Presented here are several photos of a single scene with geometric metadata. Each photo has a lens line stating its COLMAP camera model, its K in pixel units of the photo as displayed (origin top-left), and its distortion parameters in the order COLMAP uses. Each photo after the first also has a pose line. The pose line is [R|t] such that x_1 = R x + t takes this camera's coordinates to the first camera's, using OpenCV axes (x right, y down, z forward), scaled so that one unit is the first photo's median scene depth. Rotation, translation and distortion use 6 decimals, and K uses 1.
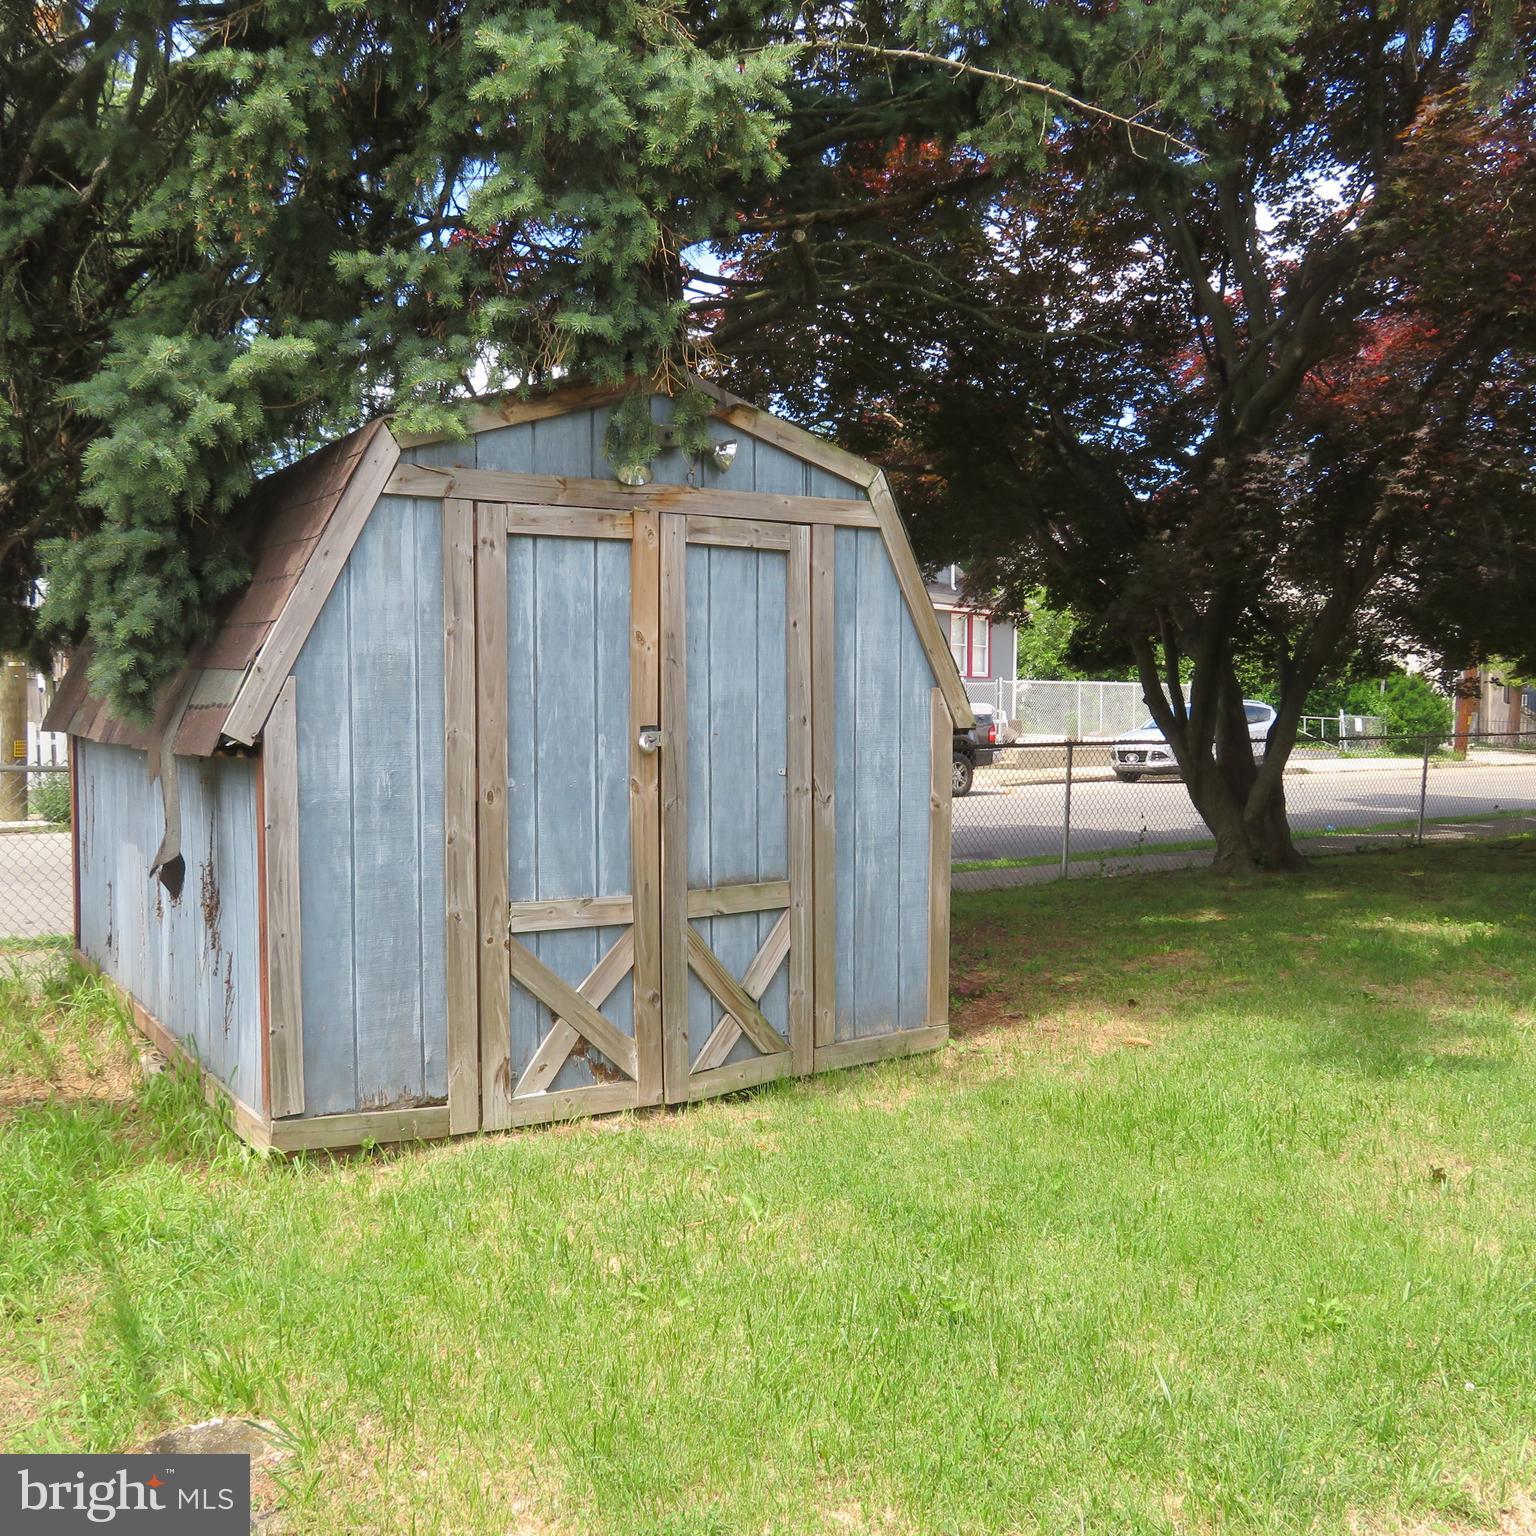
lens RADIAL K [[1452.6, 0, 768.0], [0, 1452.6, 768.0], [0, 0, 1]] dist [-0.021694, 0.012064]
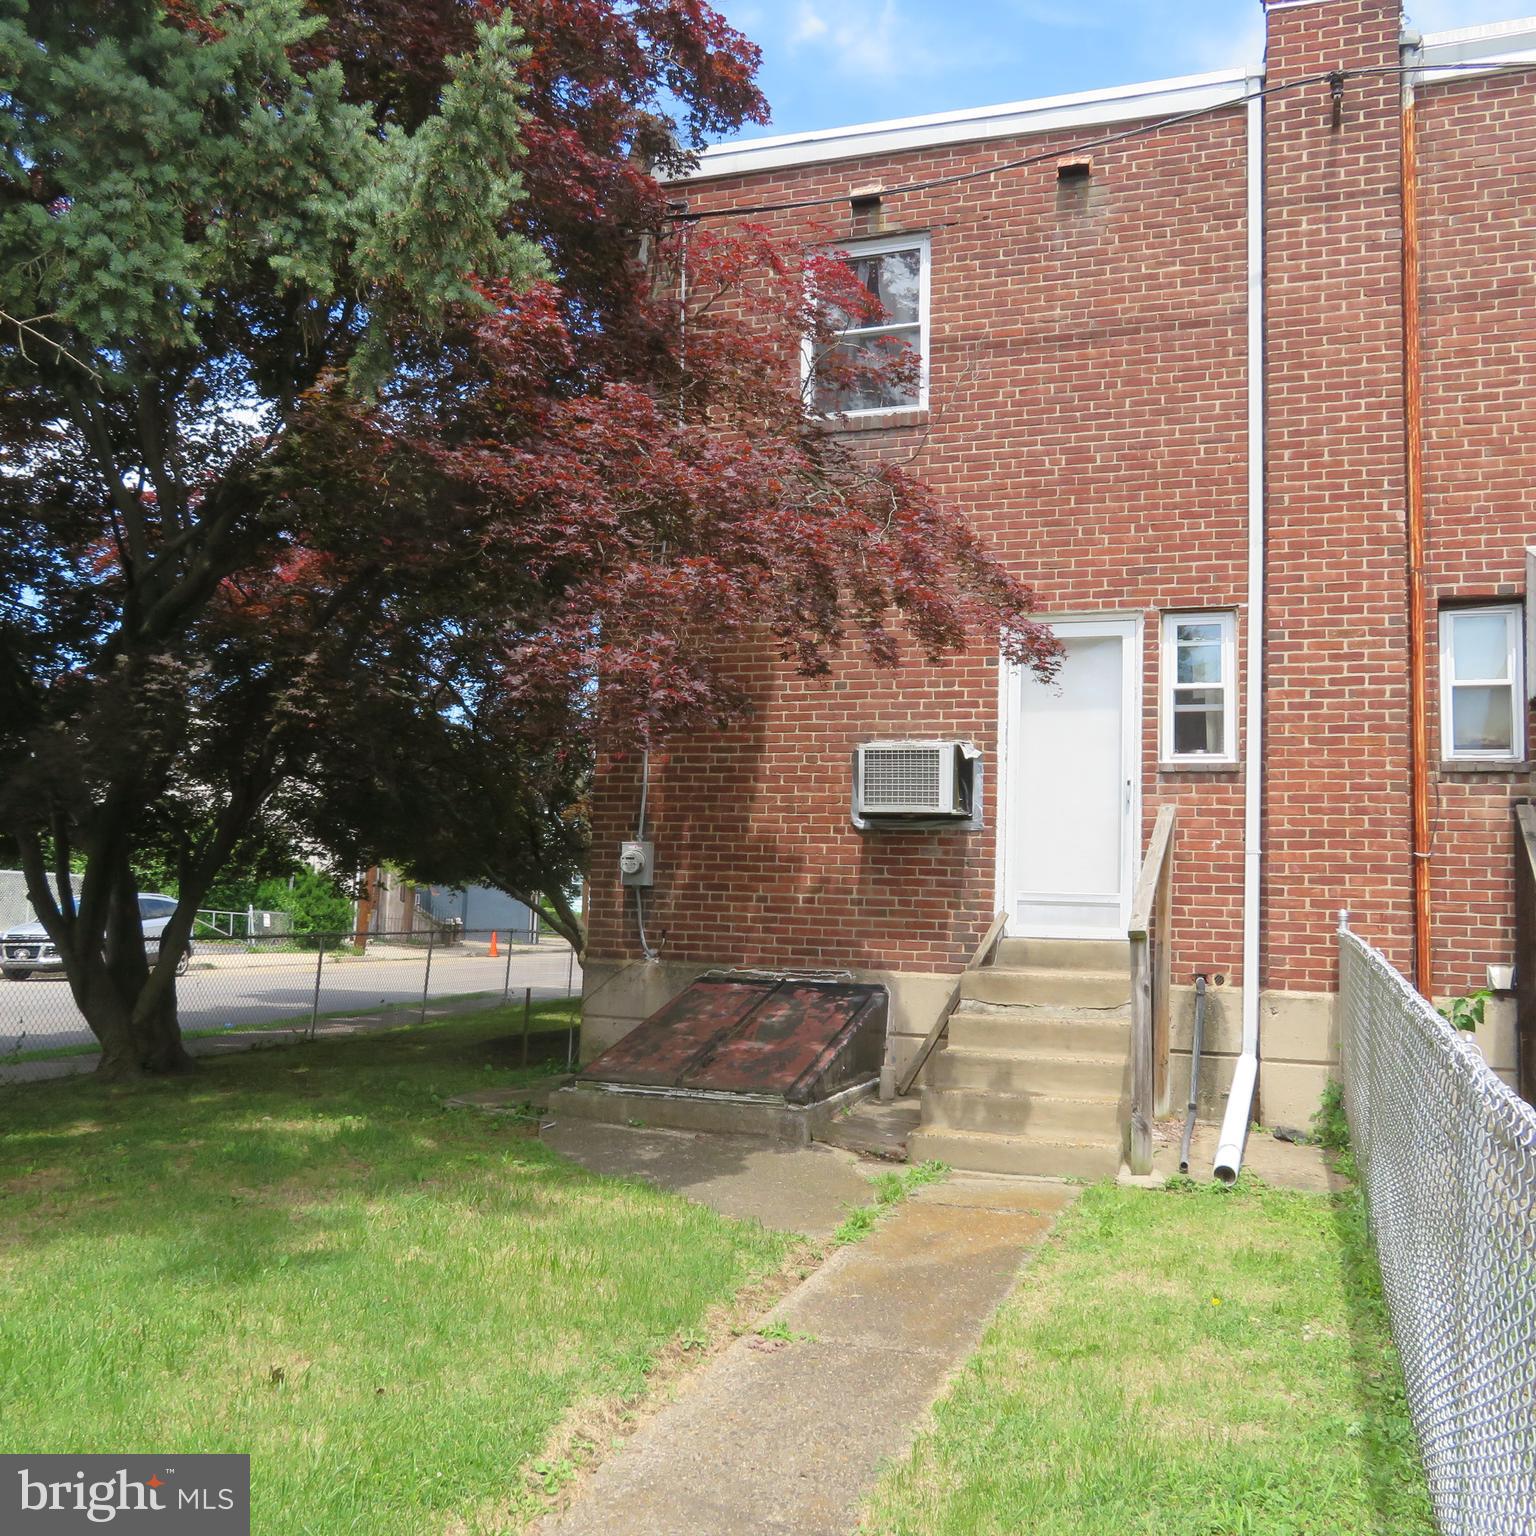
lens RADIAL K [[1452.6, 0, 768.0], [0, 1452.6, 768.0], [0, 0, 1]] dist [-0.021694, 0.012064]
pose [[0.756489, 0.080660, 0.649014, 0.008401], [0.005099, 0.991608, -0.129181, -0.006207], [-0.653987, 0.101033, 0.749729, -0.021791]]
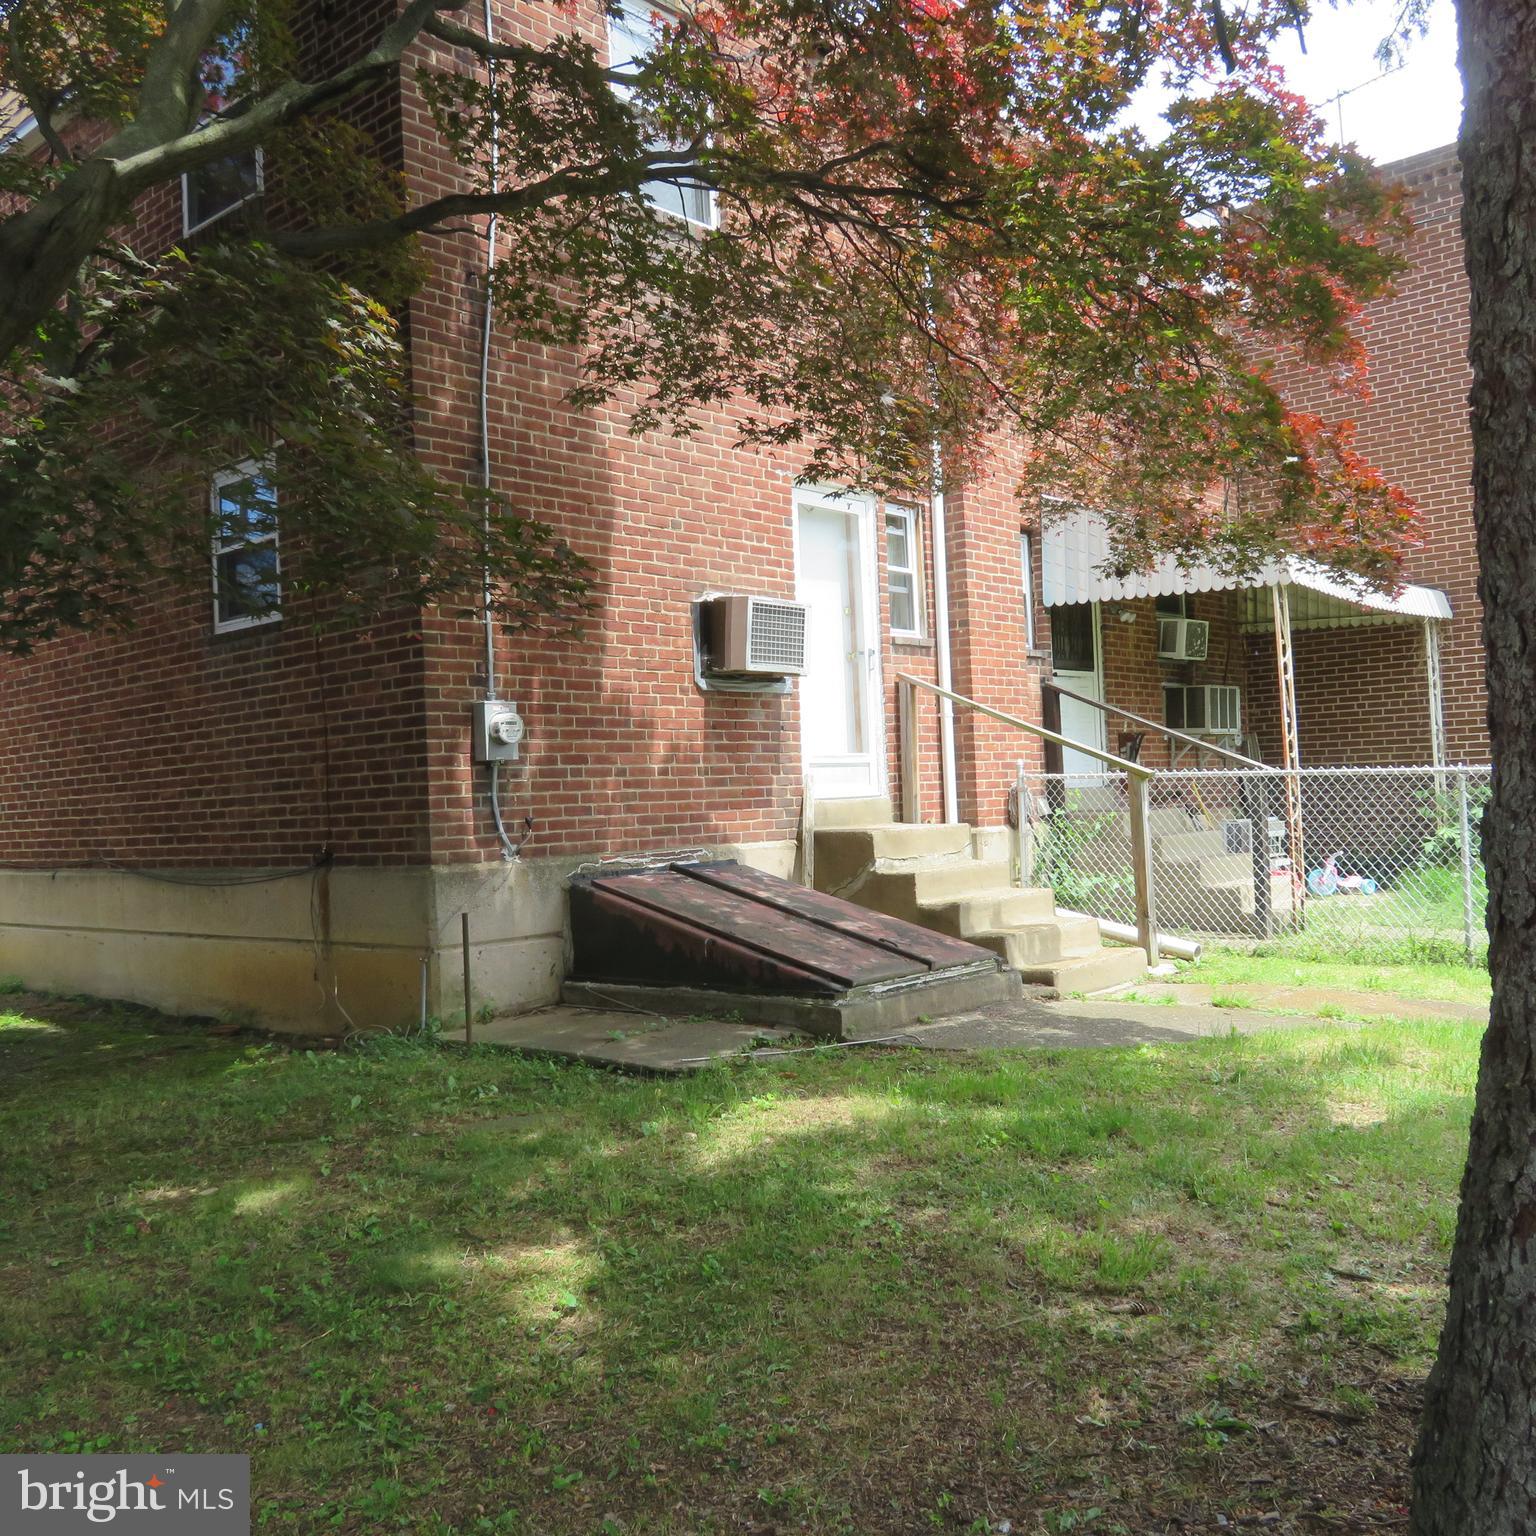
lens RADIAL K [[1452.6, 0, 768.0], [0, 1452.6, 768.0], [0, 0, 1]] dist [-0.021694, 0.012064]
pose [[-0.320682, 0.032678, 0.946623, -0.159413], [0.088664, 0.996052, -0.004349, -0.040420], [-0.943028, 0.082537, -0.322314, 1.018033]]
